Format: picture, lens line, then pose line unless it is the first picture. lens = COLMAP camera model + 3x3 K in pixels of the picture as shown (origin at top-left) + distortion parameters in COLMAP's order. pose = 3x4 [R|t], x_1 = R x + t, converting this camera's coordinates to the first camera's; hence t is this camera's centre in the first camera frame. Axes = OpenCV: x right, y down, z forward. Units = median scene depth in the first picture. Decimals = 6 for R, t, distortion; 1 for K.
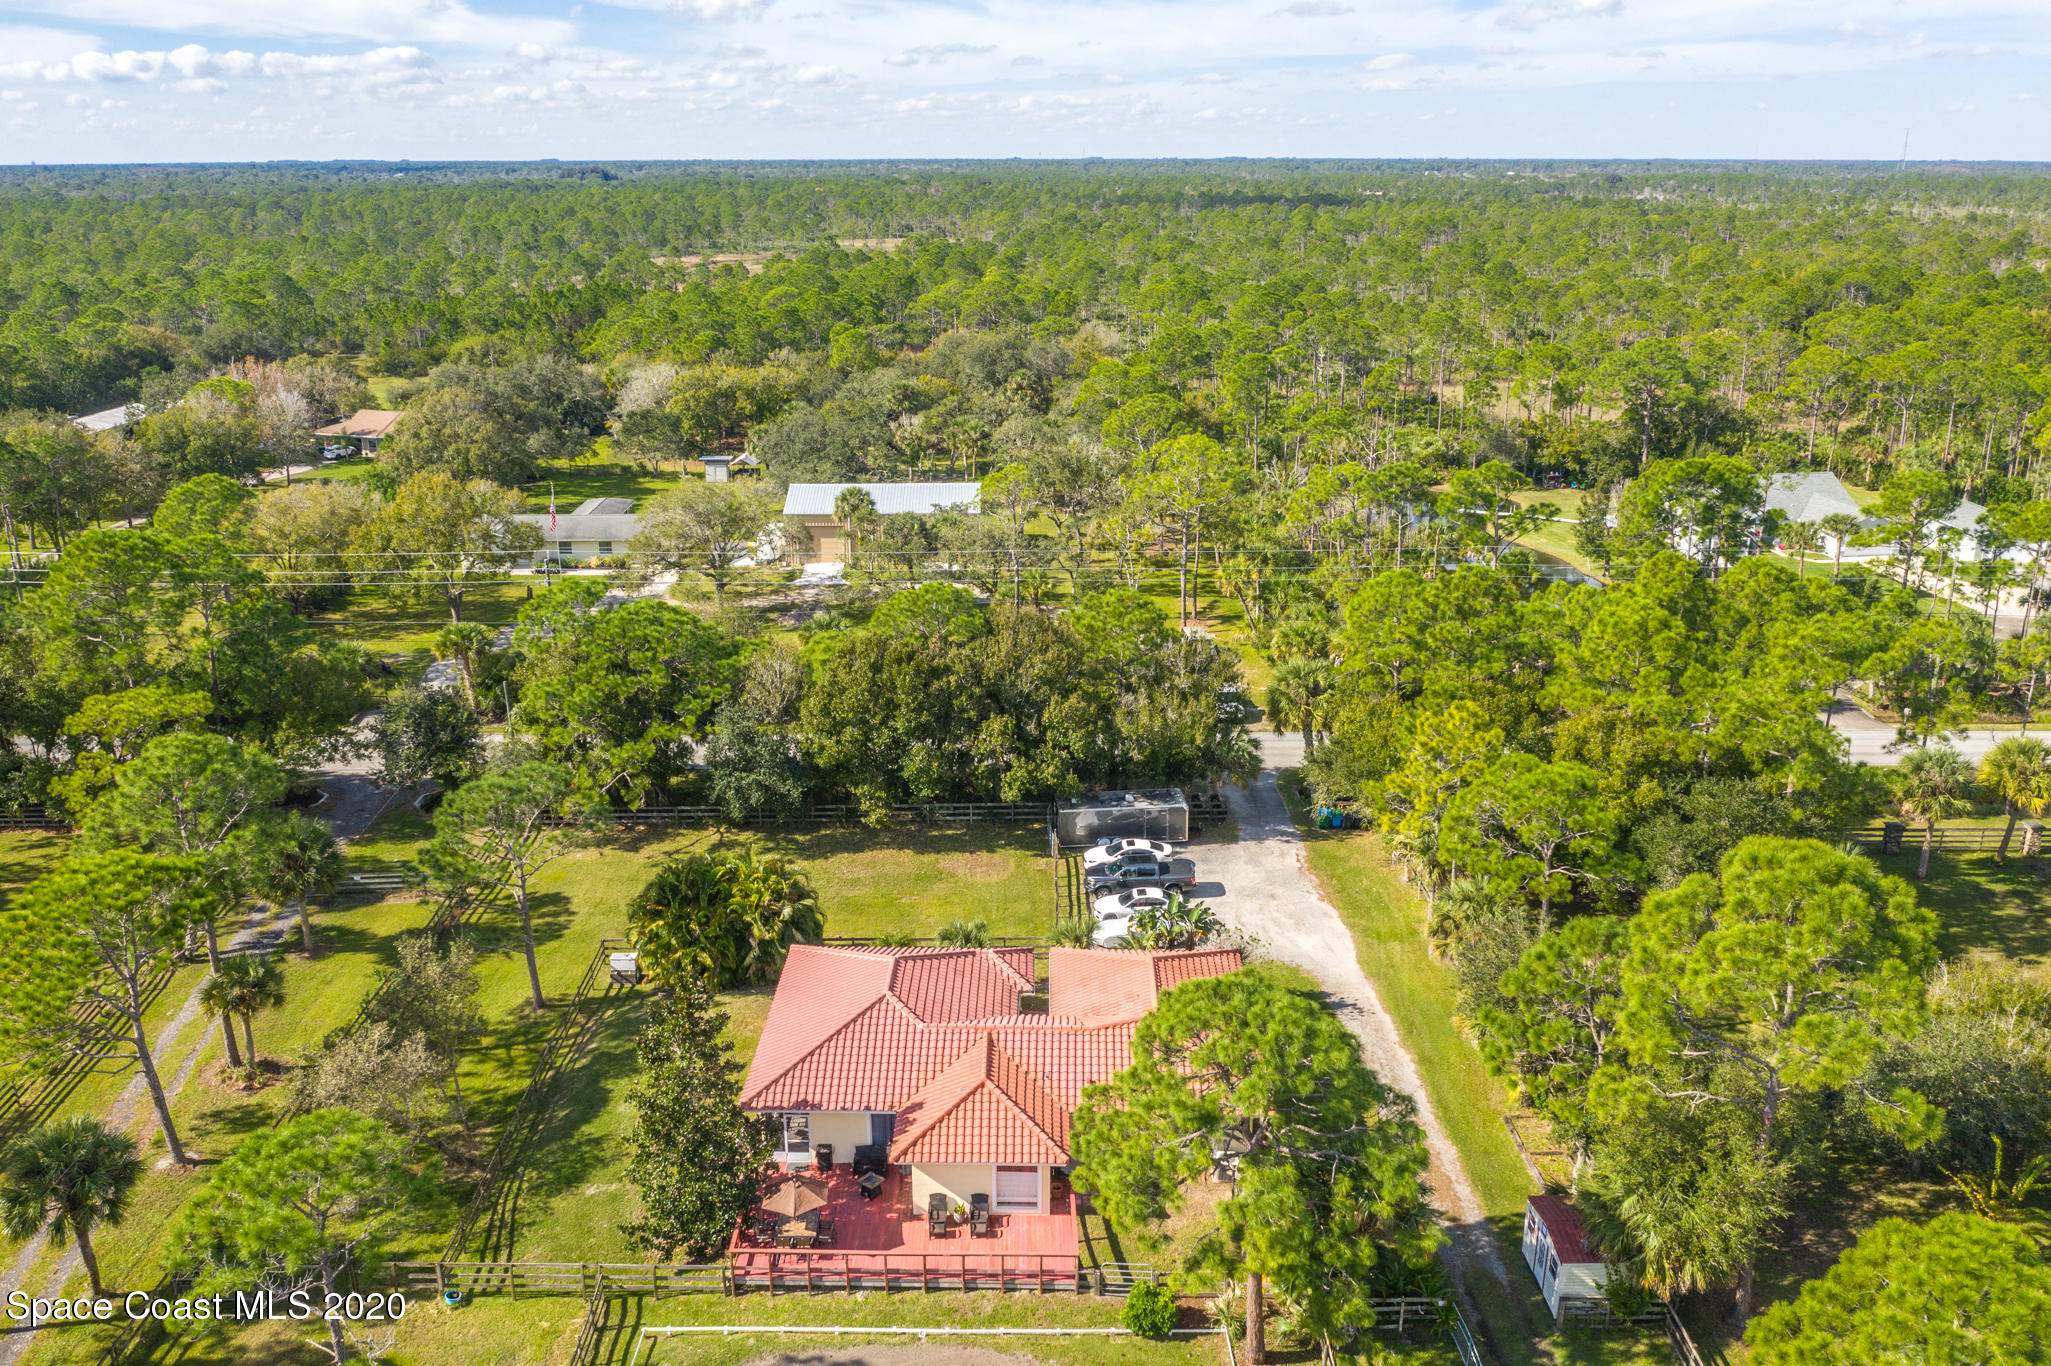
lens RADIAL K [[1639.6, 0, 1018.6], [0, 1639.6, 684.8], [0, 0, 1]] dist [-0.018827, 0.005278]
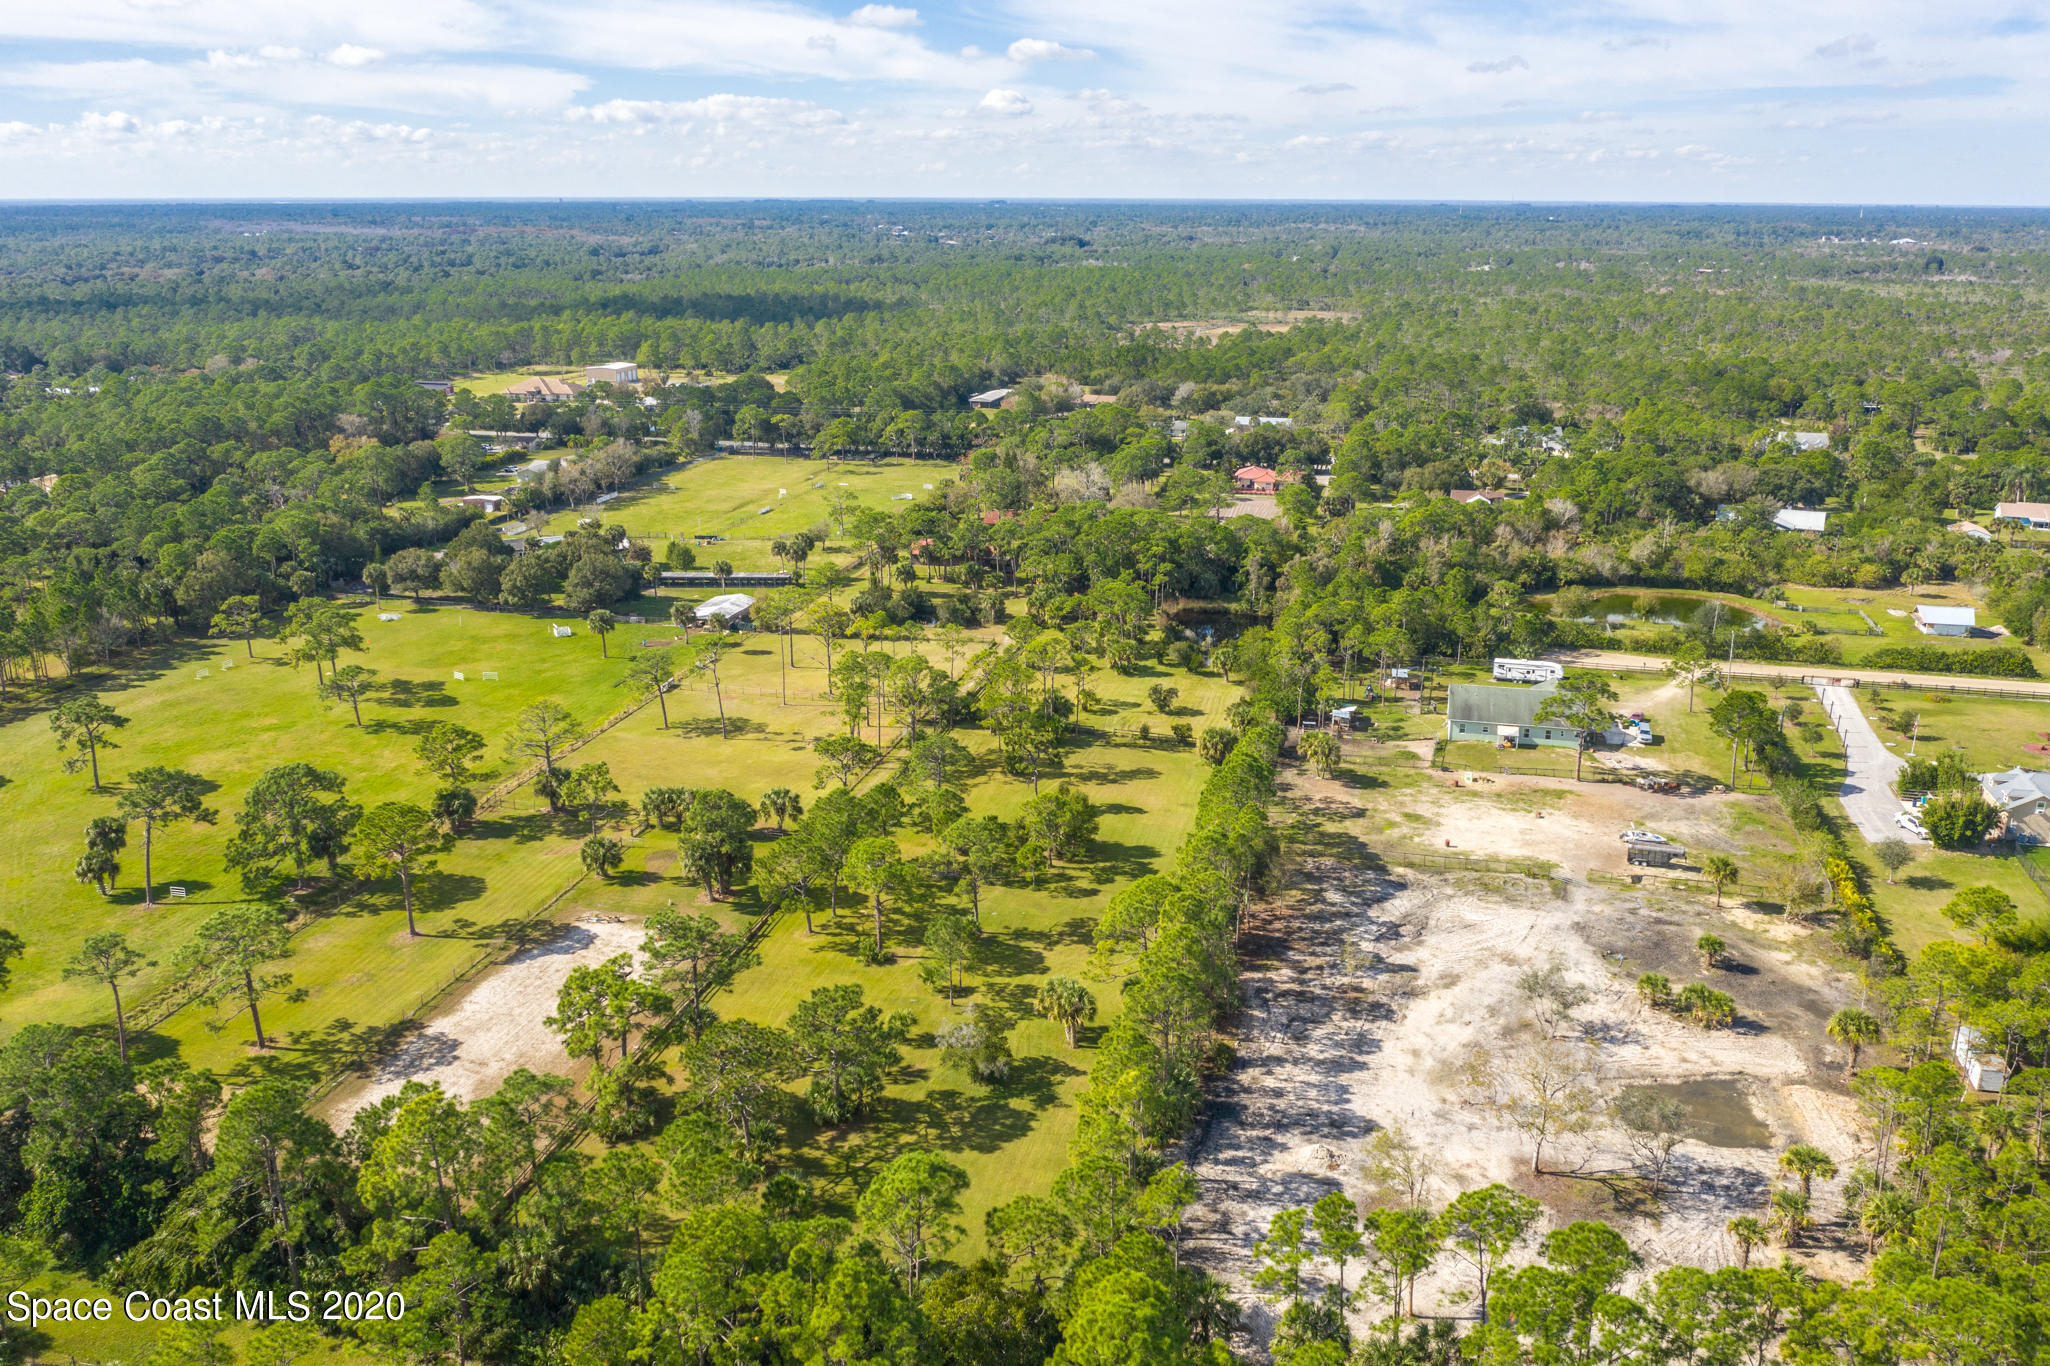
lens RADIAL K [[1638.8, 0, 1018.1], [0, 1638.8, 684.8], [0, 0, 1]] dist [-0.018827, 0.005278]
pose [[0.969040, 0.076154, -0.234864, 0.481033], [-0.081173, 0.996631, -0.011762, 0.927937], [0.233177, 0.030462, 0.971957, -4.377633]]
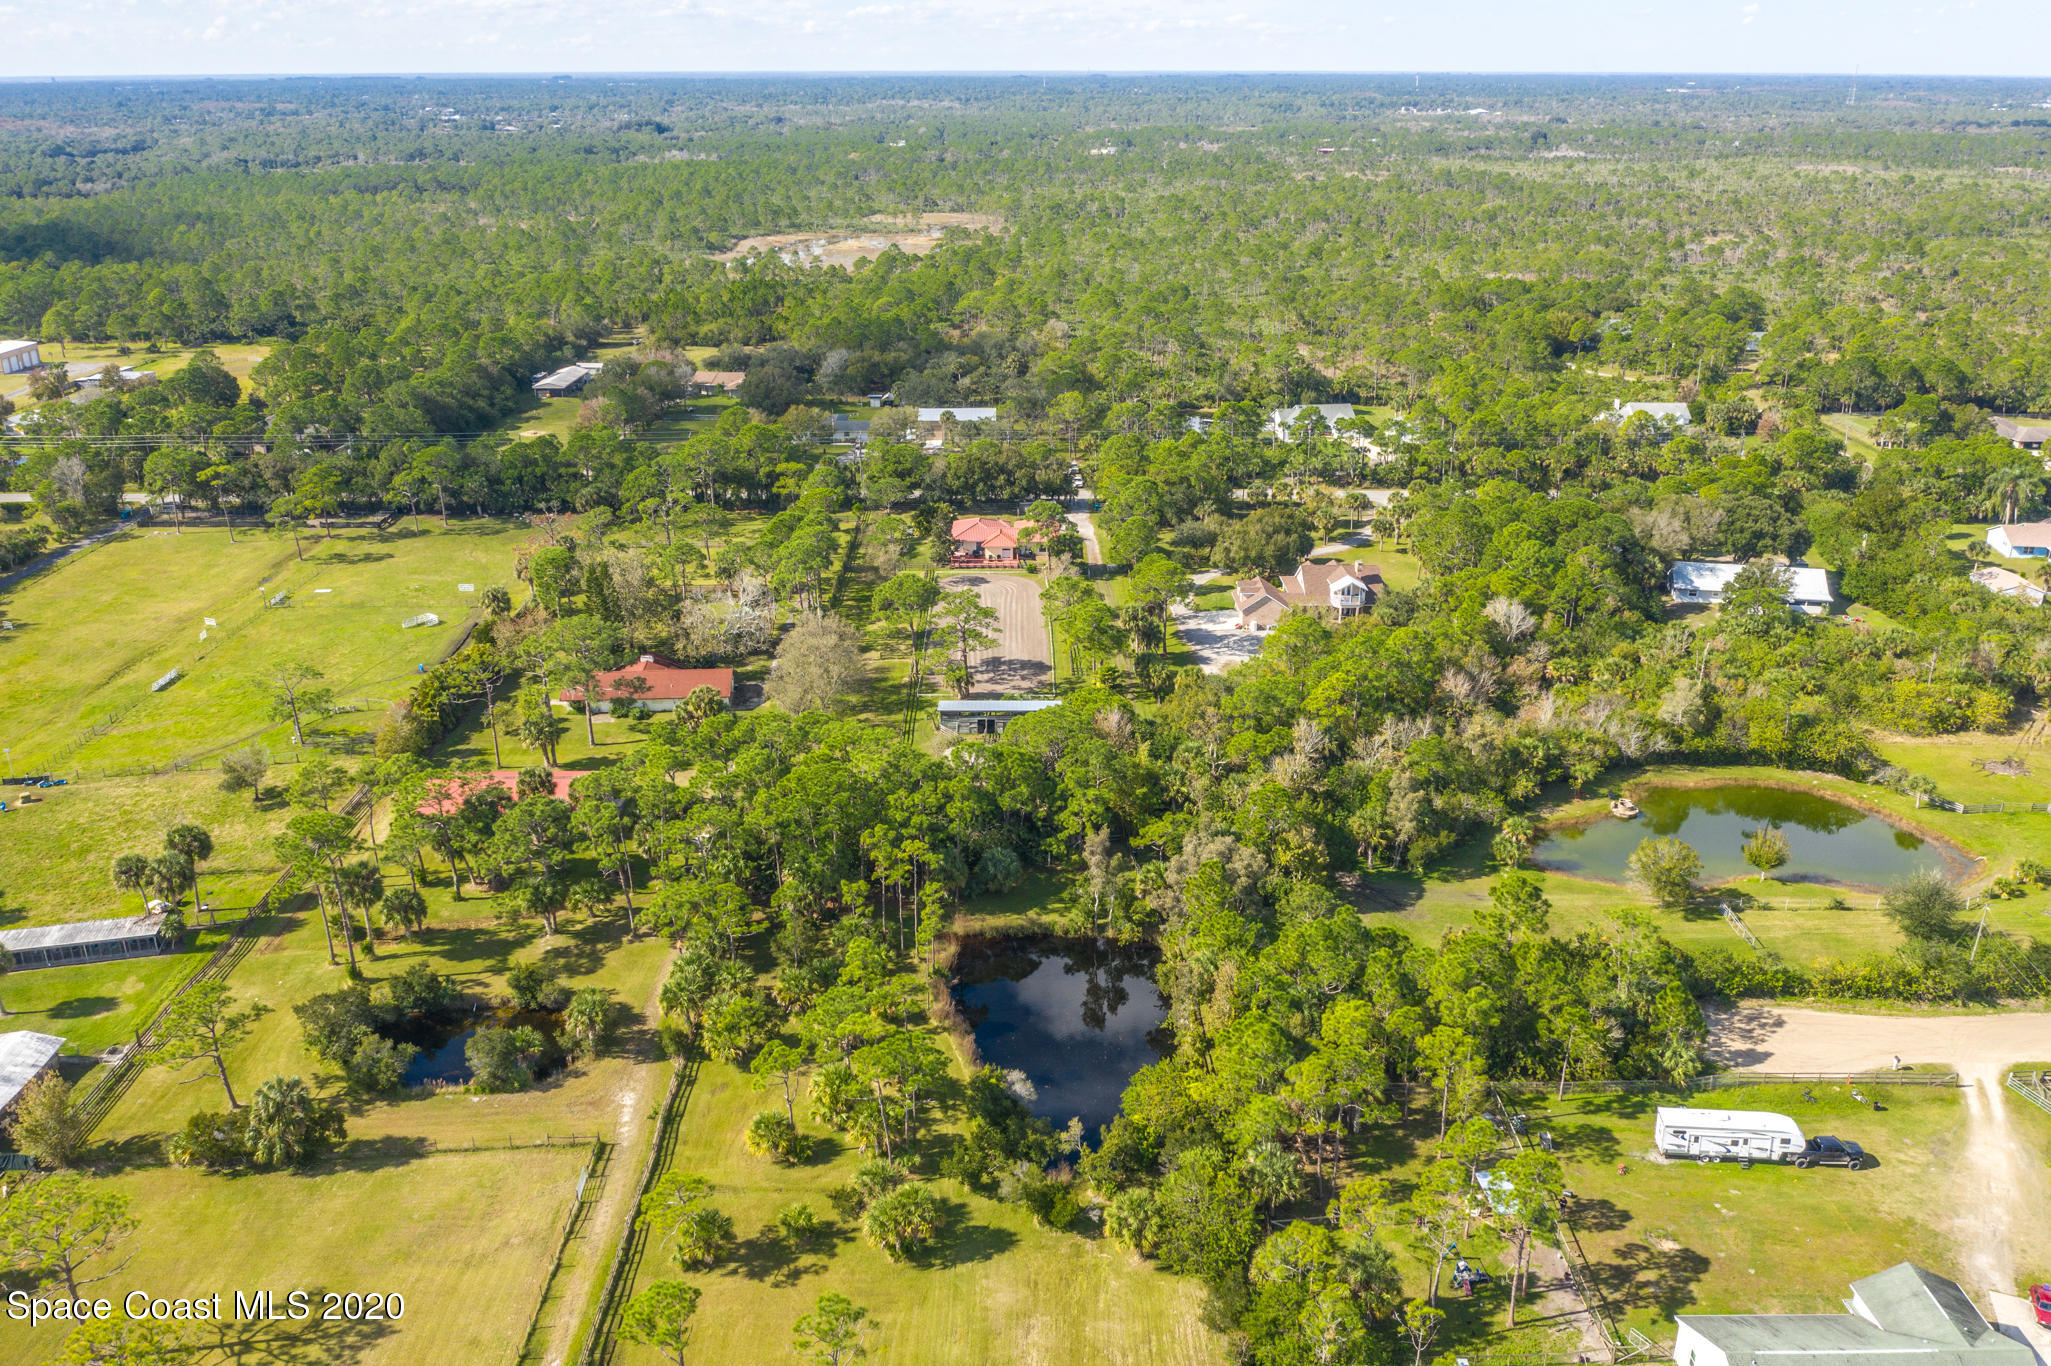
lens RADIAL K [[1615.6, 0, 1019.8], [0, 1615.6, 697.6], [0, 0, 1]] dist [-0.017938, 0.005589]
pose [[0.999997, 0.001855, -0.001851, 0.033028], [-0.001740, 0.998161, 0.060590, 0.294421], [0.001960, -0.060586, 0.998161, -2.605088]]
